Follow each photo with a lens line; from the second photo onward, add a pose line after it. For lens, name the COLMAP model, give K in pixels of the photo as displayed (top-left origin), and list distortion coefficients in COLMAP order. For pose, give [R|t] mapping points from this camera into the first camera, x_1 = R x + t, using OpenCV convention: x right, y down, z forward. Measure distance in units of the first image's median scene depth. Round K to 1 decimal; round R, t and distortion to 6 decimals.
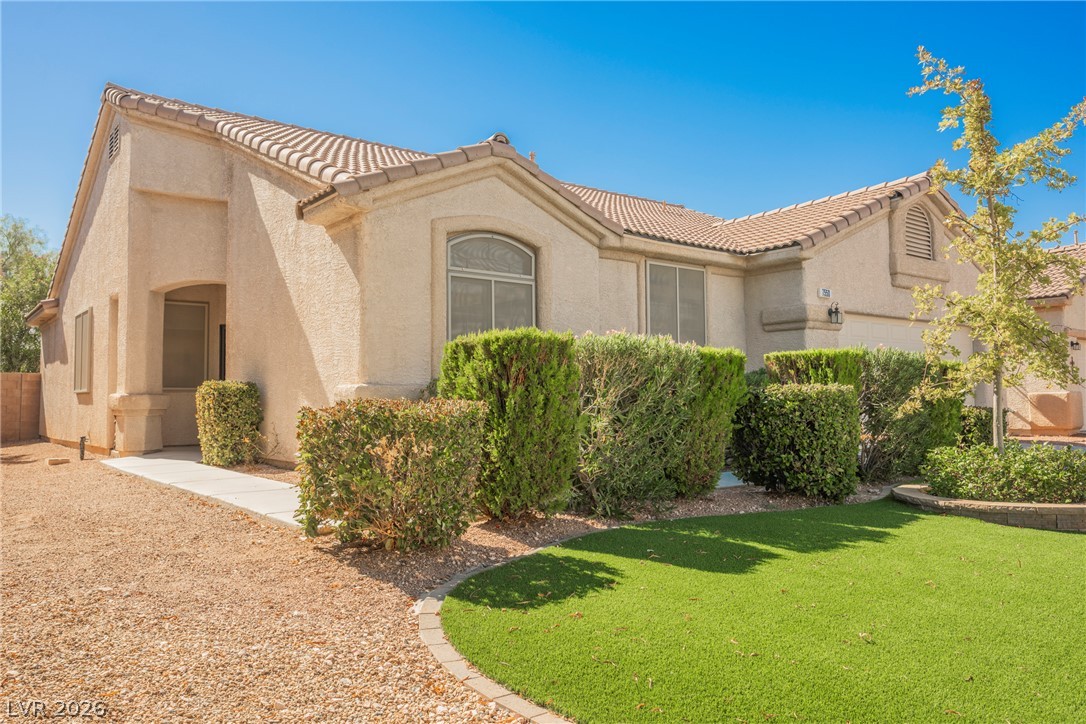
lens RADIAL K [[794.7, 0, 543.0], [0, 794.7, 362.0], [0, 0, 1]] dist [-0.000980, 0.002156]
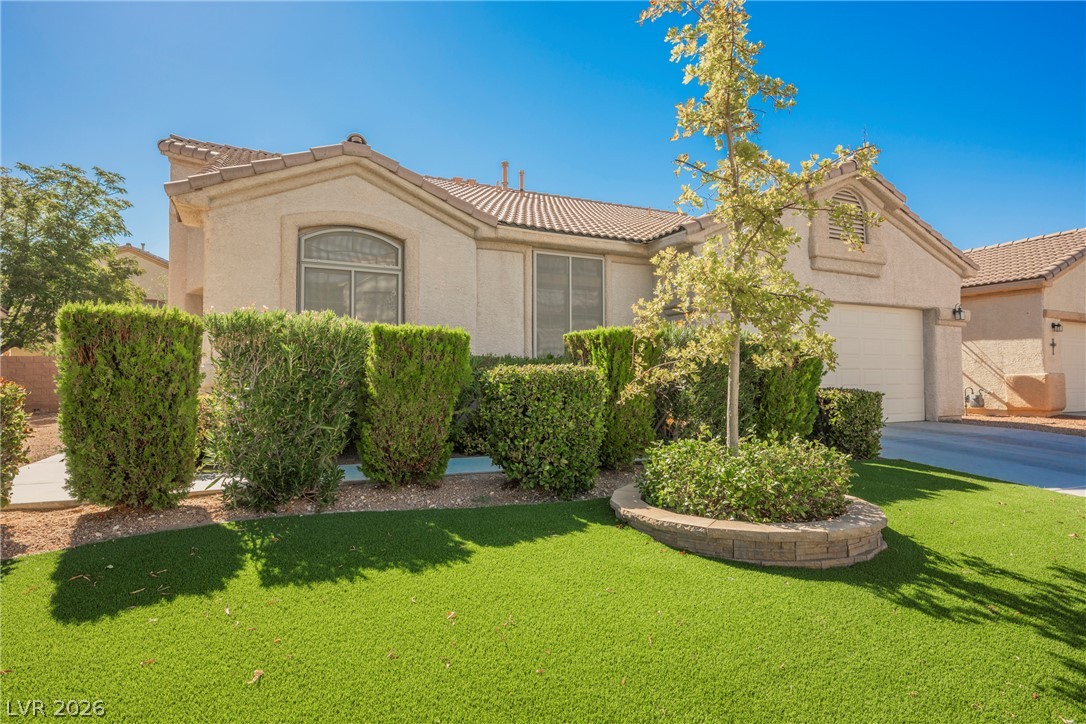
lens RADIAL K [[585.5, 0, 543.0], [0, 585.5, 362.0], [0, 0, 1]] dist [0.001161, -0.001092]
pose [[0.977452, -0.002299, -0.211145, 0.328206], [0.006459, 0.999798, 0.019017, 0.008306], [0.211059, -0.019952, 0.977270, 0.241091]]
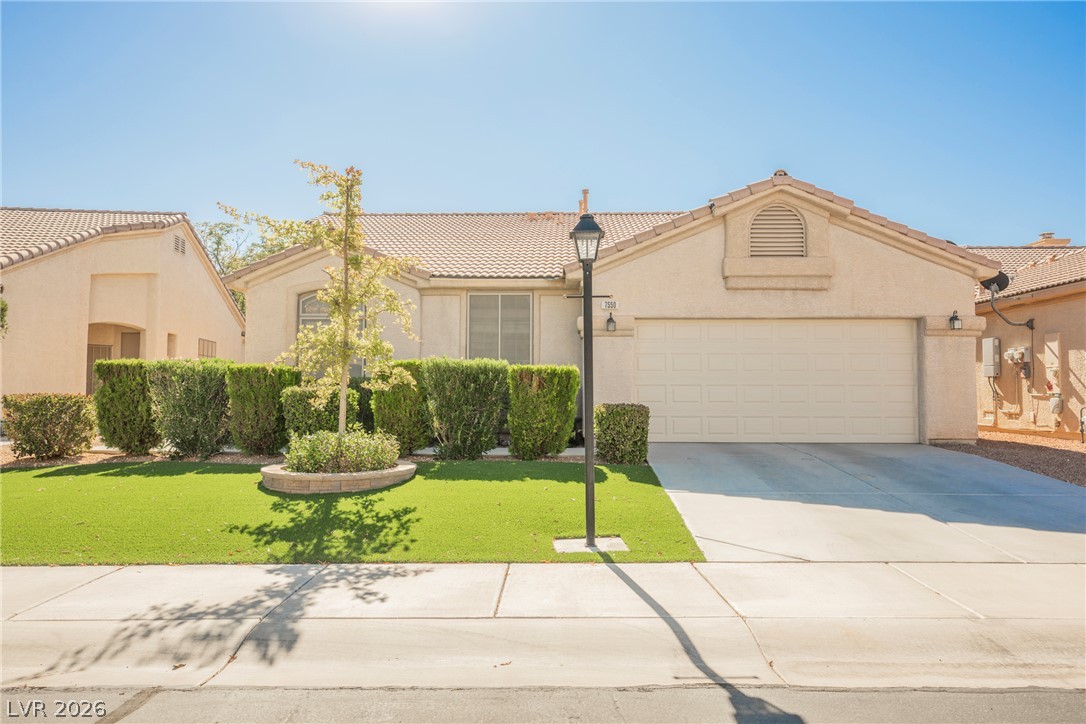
lens RADIAL K [[658.6, 0, 545.9], [0, 658.6, 368.2], [0, 0, 1]] dist [0.000543, 0.000082]
pose [[0.773204, -0.013559, -0.634012, 1.010957], [0.022160, 0.999738, 0.005645, -0.001836], [0.633770, -0.018414, 0.773302, 0.219102]]
